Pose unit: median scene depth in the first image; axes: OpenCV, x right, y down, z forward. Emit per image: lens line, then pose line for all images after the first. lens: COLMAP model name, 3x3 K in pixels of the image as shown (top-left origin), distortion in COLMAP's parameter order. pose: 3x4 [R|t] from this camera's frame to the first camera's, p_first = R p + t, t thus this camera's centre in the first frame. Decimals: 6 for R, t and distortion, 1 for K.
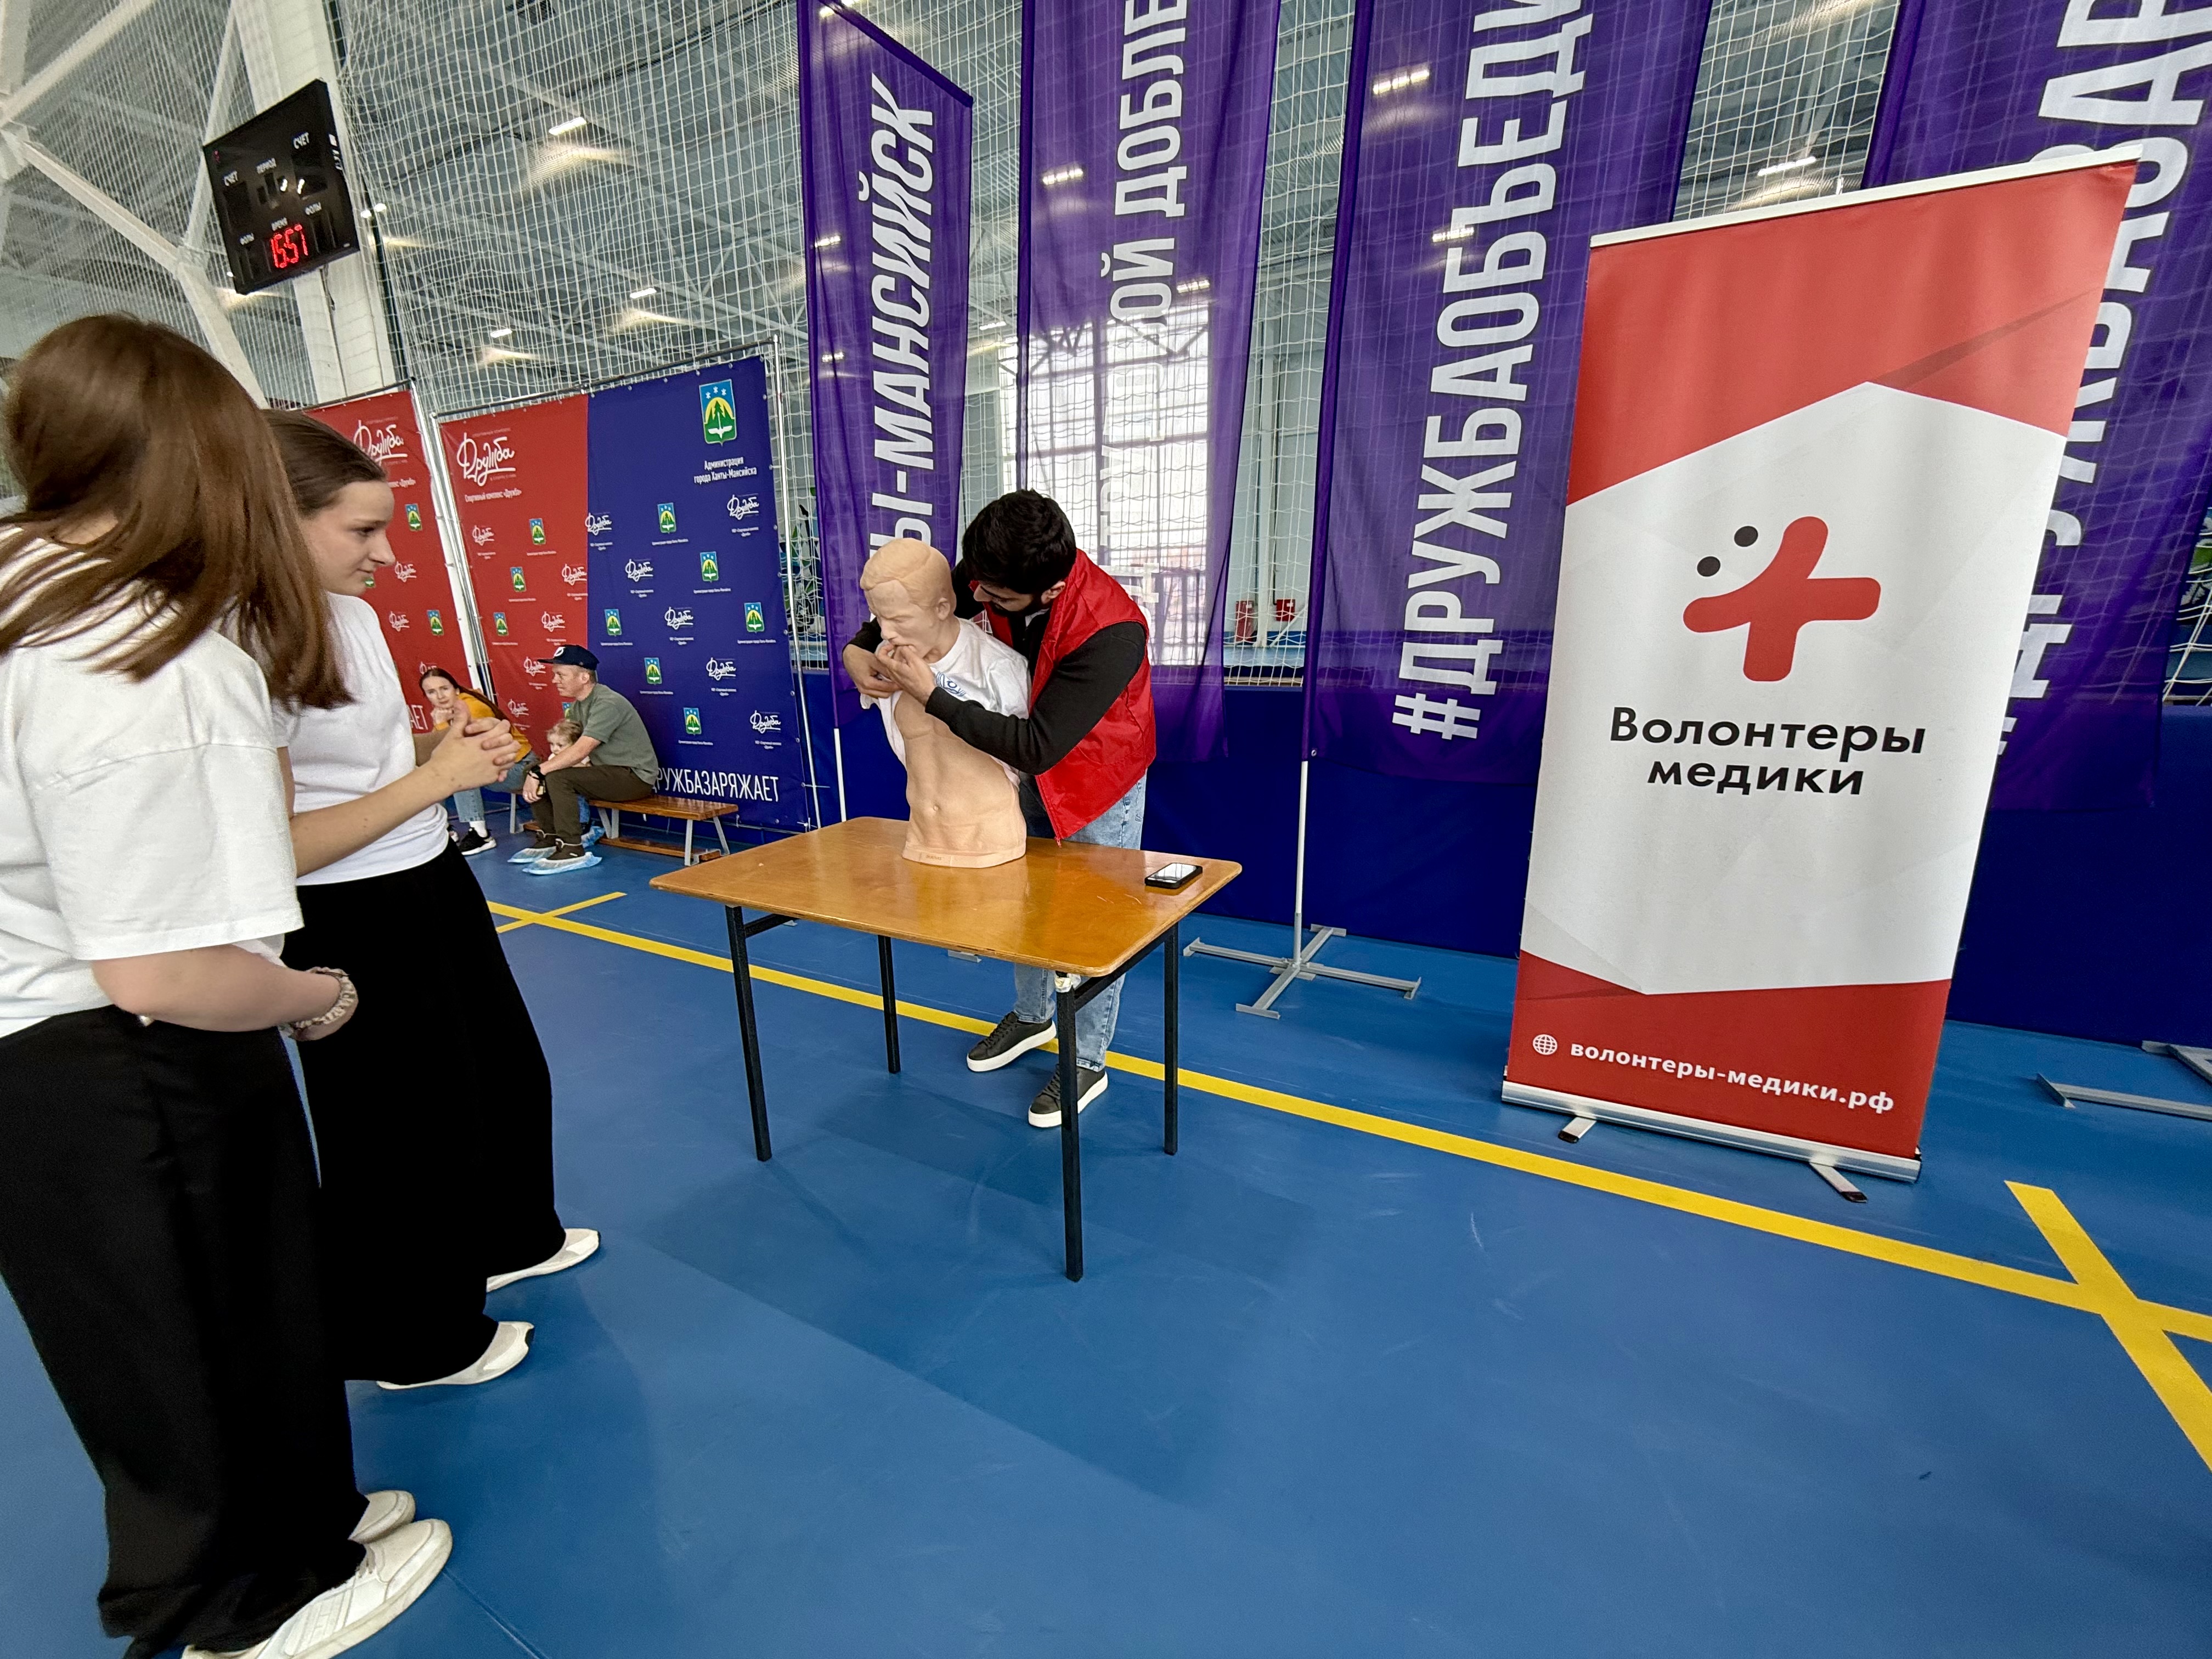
lens RADIAL K [[882.7, 0, 1105.2], [0, 882.7, 831.8], [0, 0, 1]] dist [-0.002875, -0.000085]
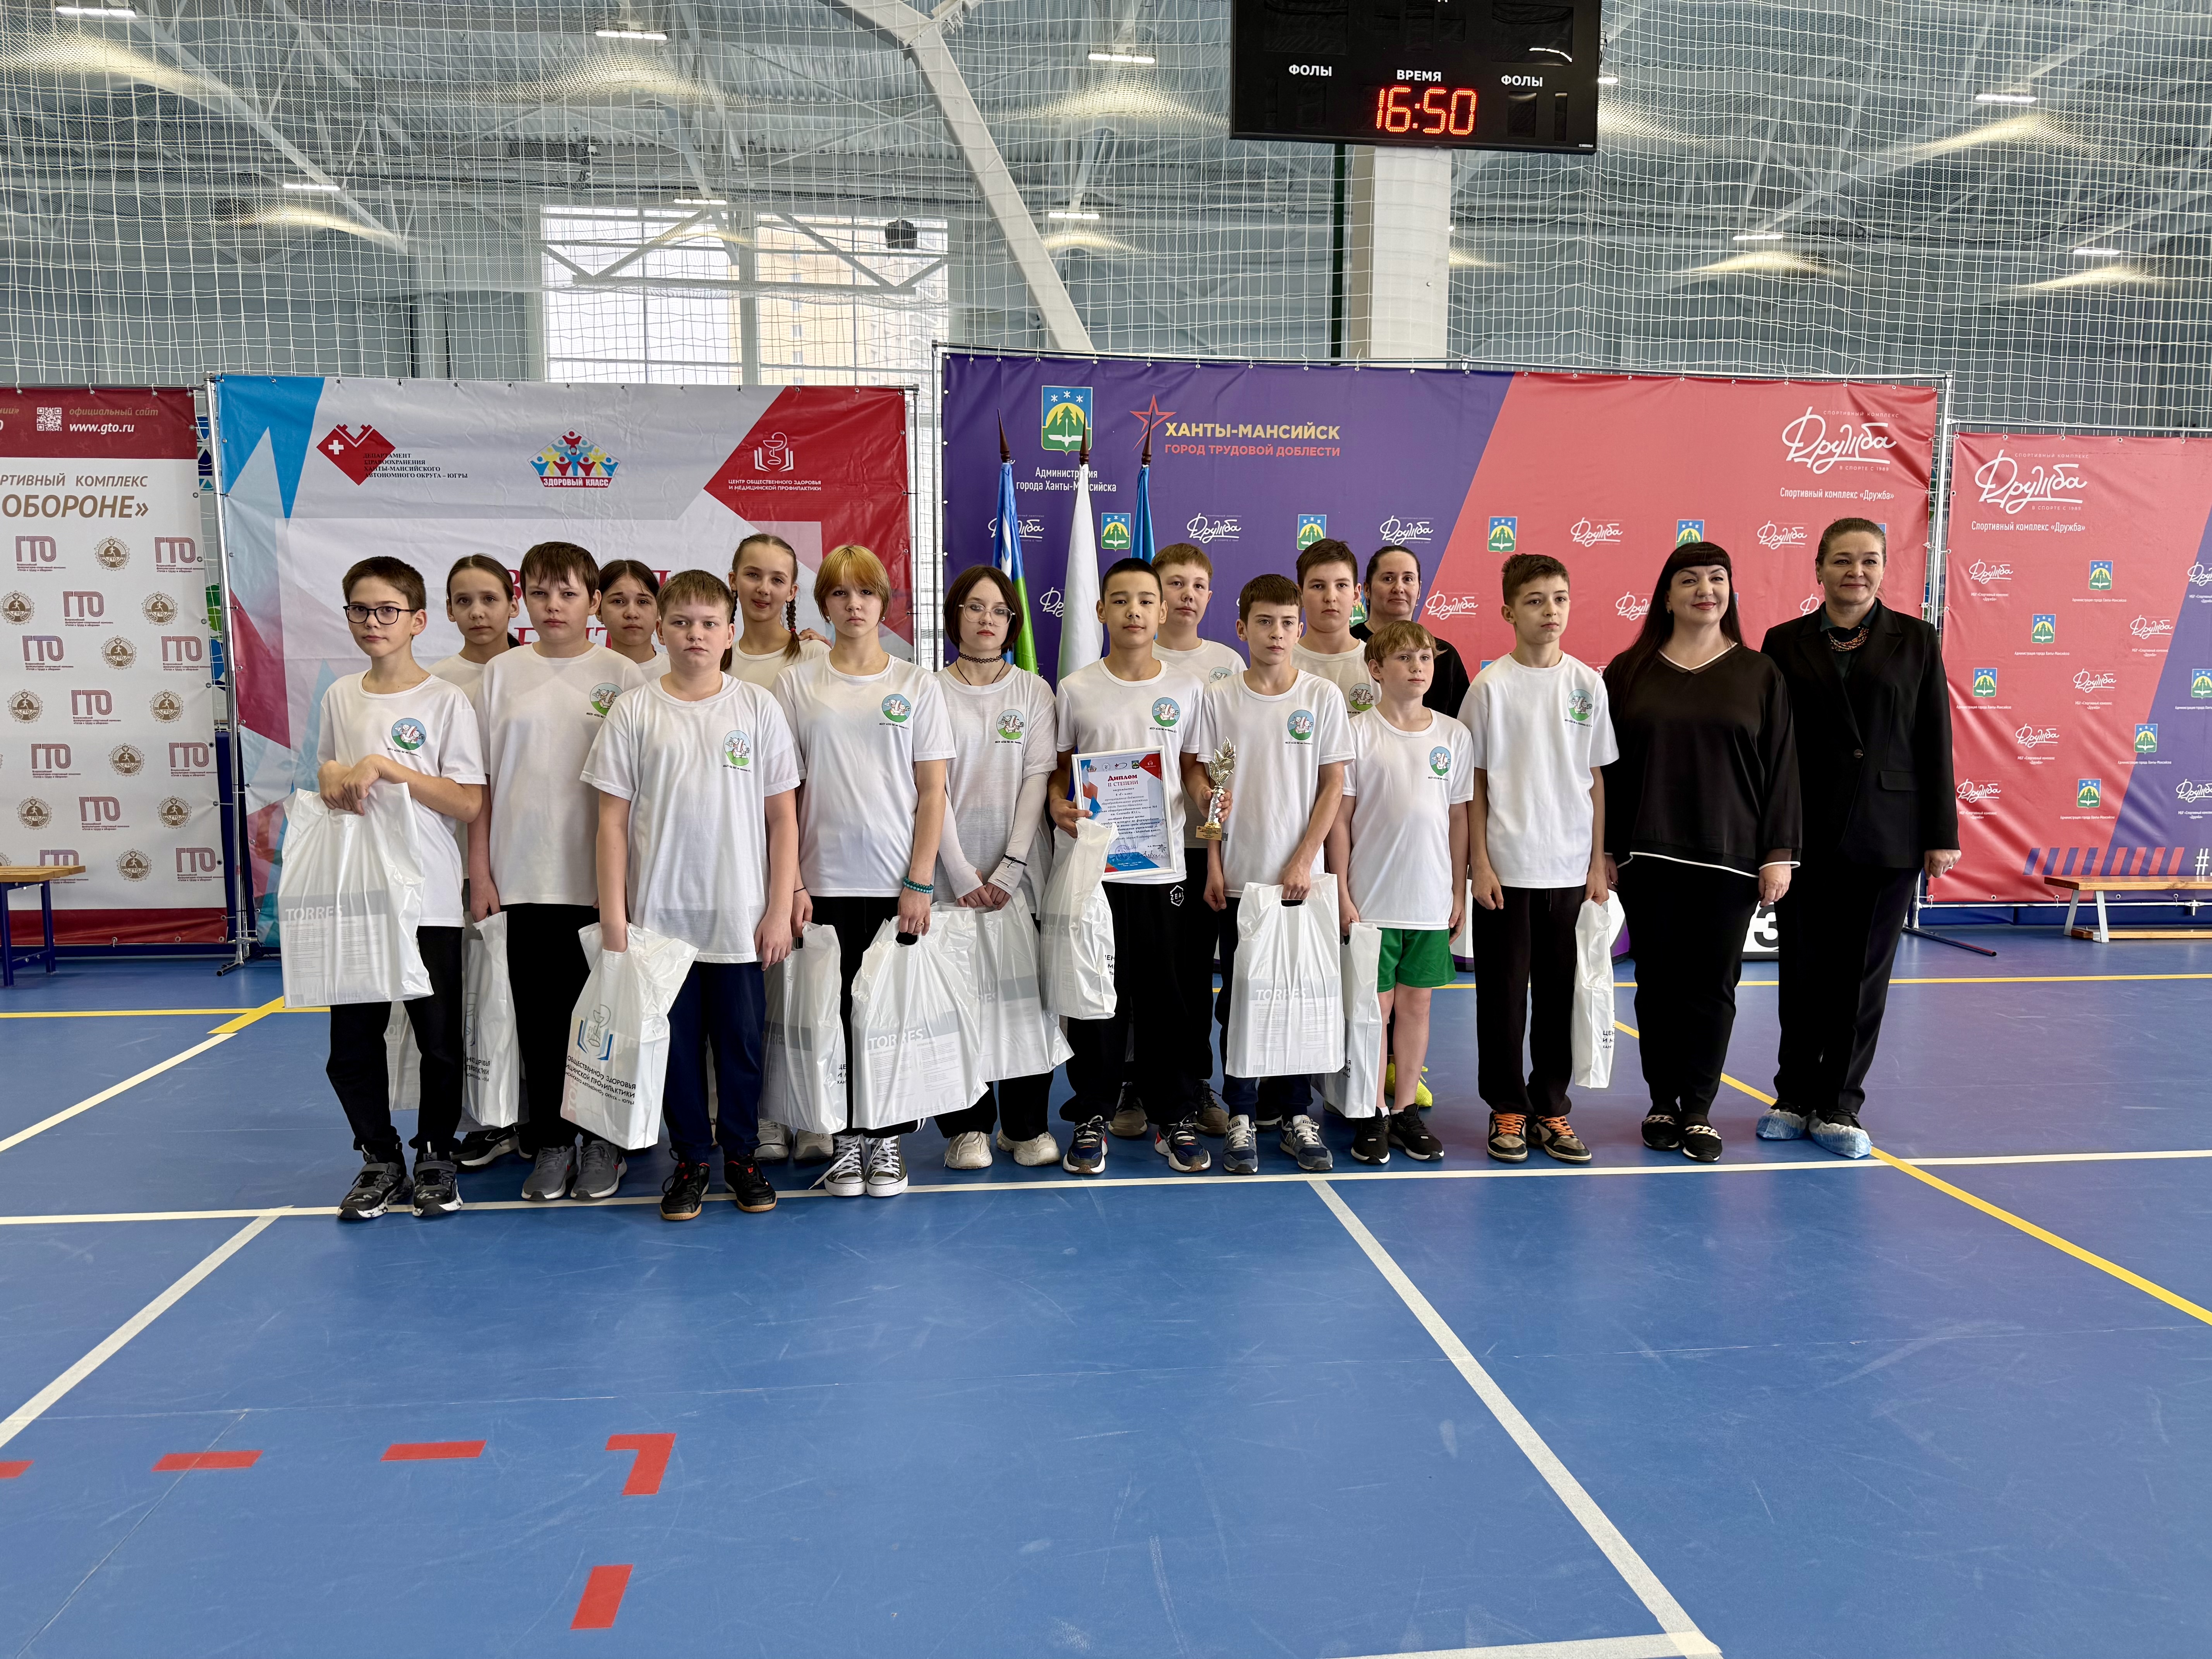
lens RADIAL K [[1539.2, 0, 1101.1], [0, 1539.2, 840.6], [0, 0, 1]] dist [0.029052, -0.036077]
pose [[0.819678, -0.042609, 0.571237, -2.382122], [0.126477, 0.986080, -0.107931, -0.060353], [-0.558687, 0.160717, 0.813658, 0.402626]]
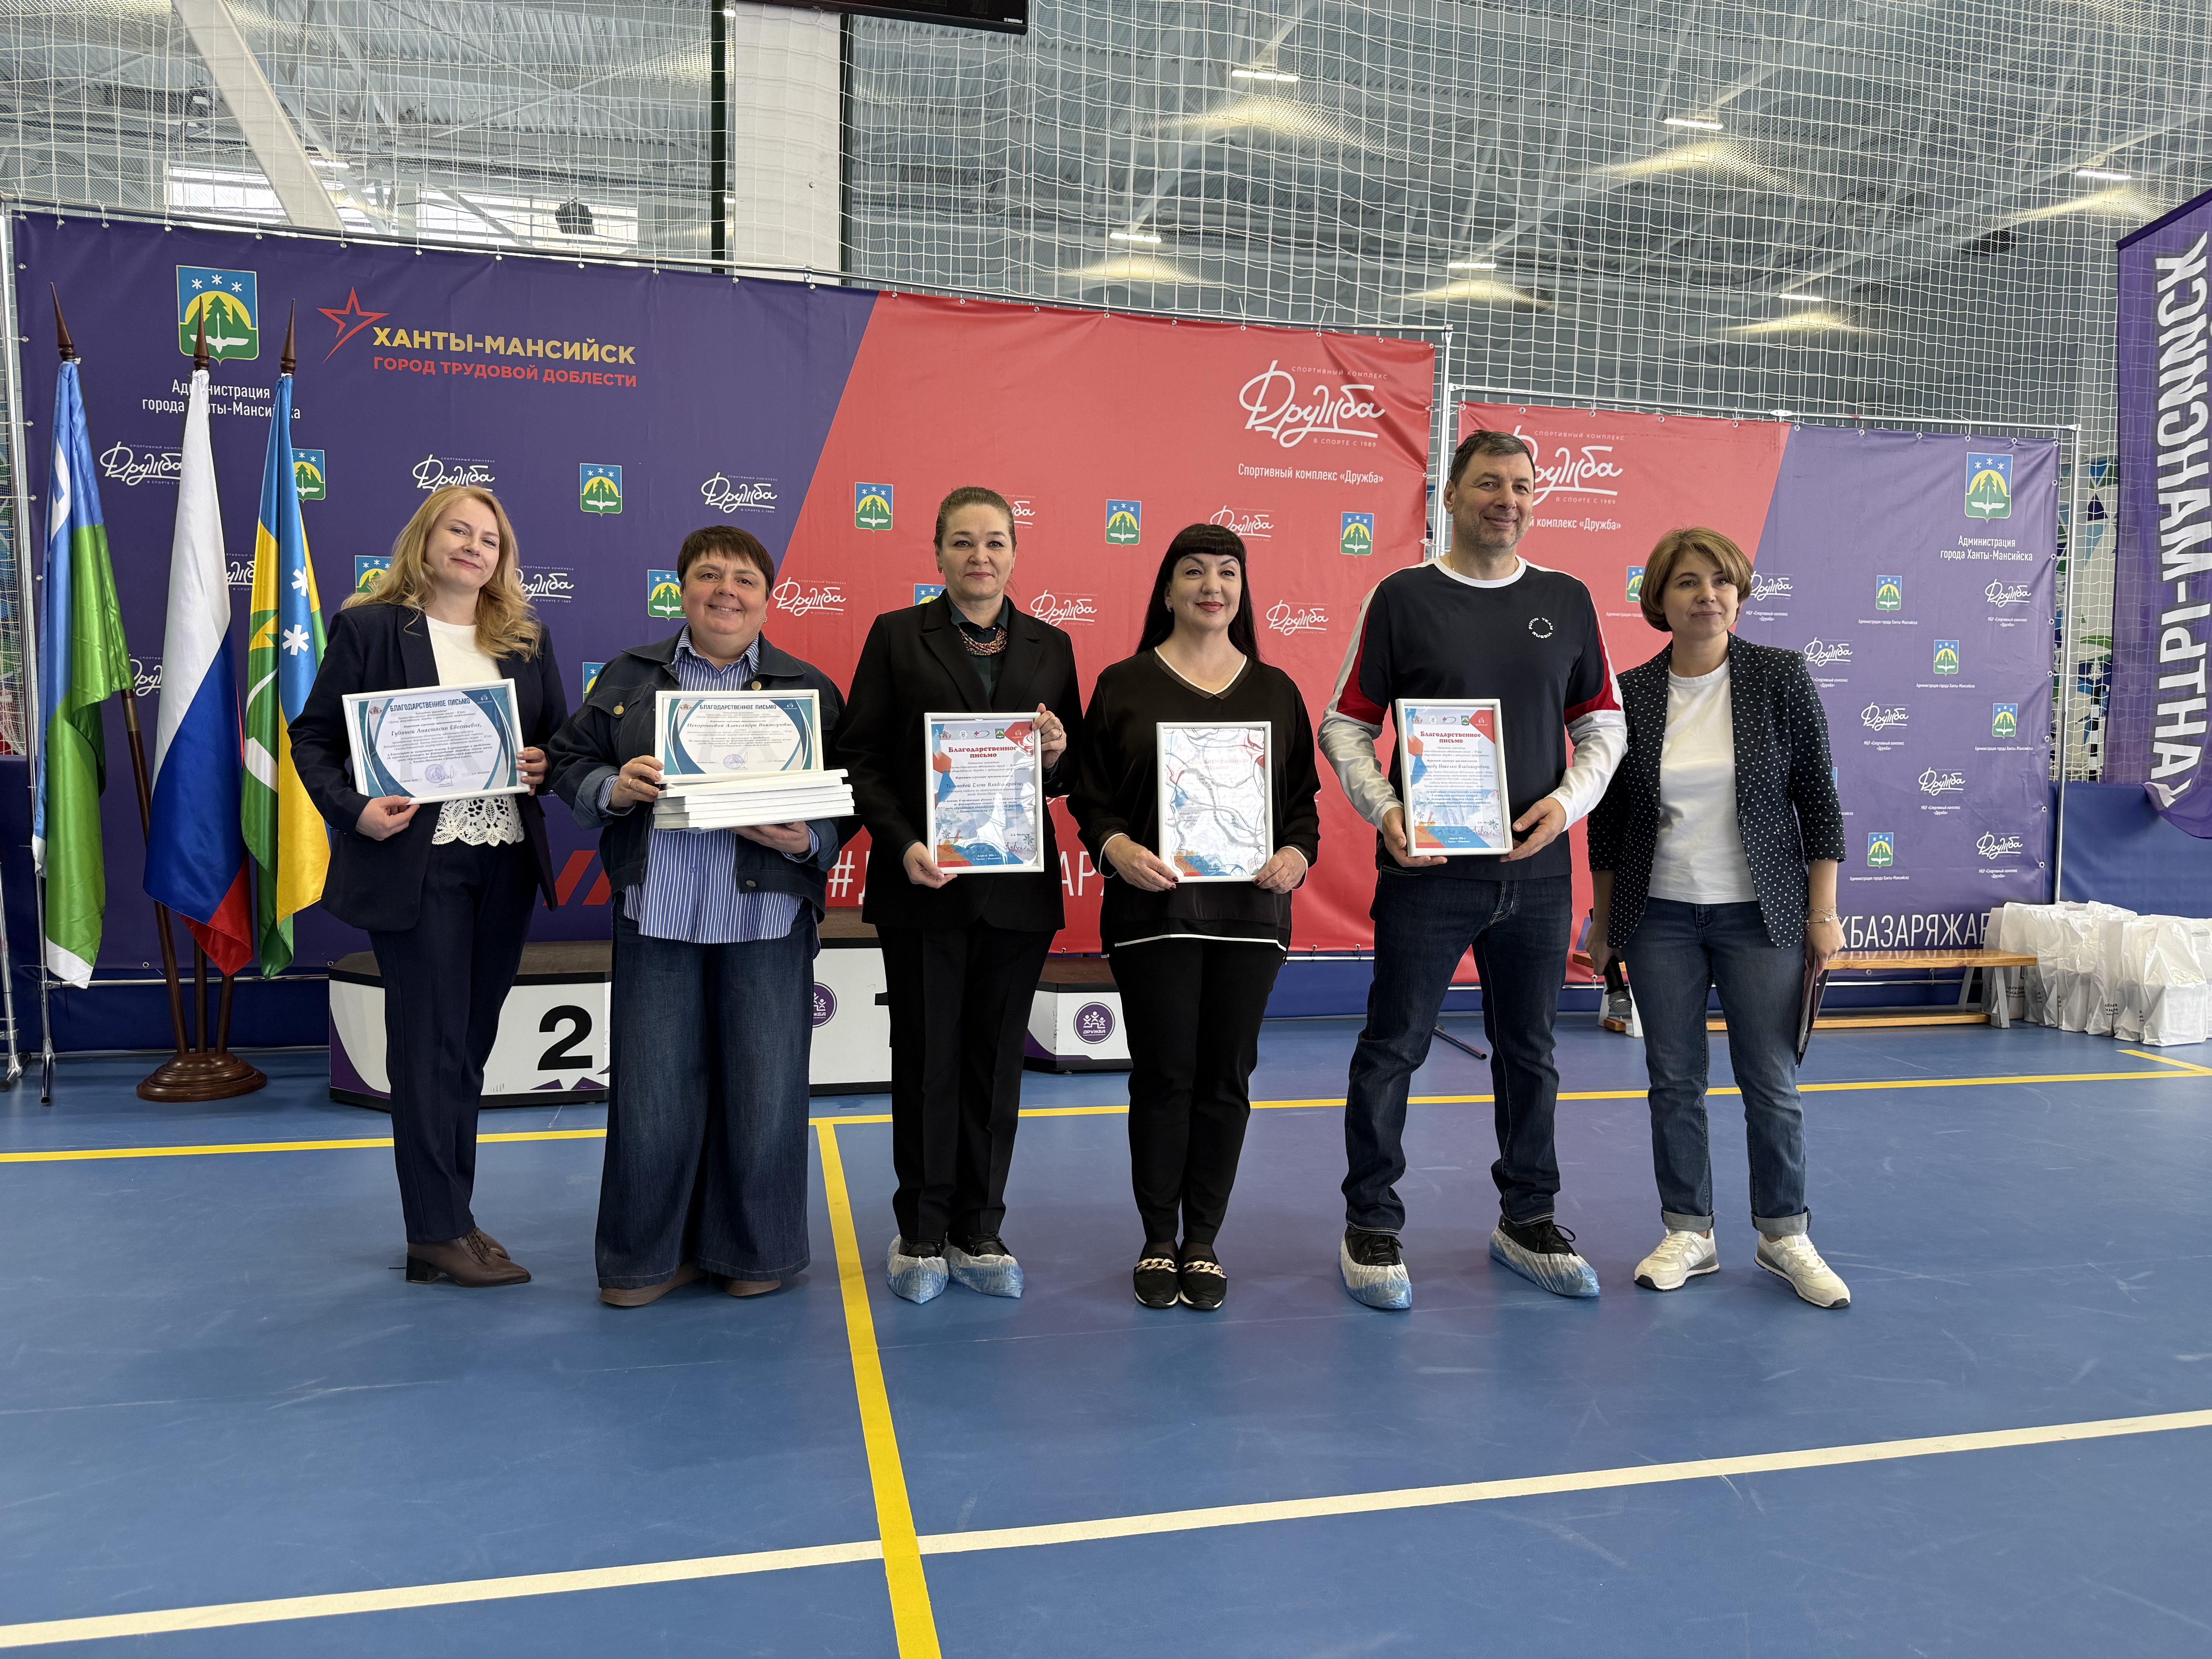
lens RADIAL K [[1539.2, 0, 1098.3], [0, 1539.2, 844.6], [0, 0, 1]] dist [0.029052, -0.036077]
pose [[0.747213, -0.027156, 0.664029, -1.849530], [0.135109, 0.984506, -0.111772, -0.071824], [-0.650706, 0.173233, 0.739305, 0.450960]]
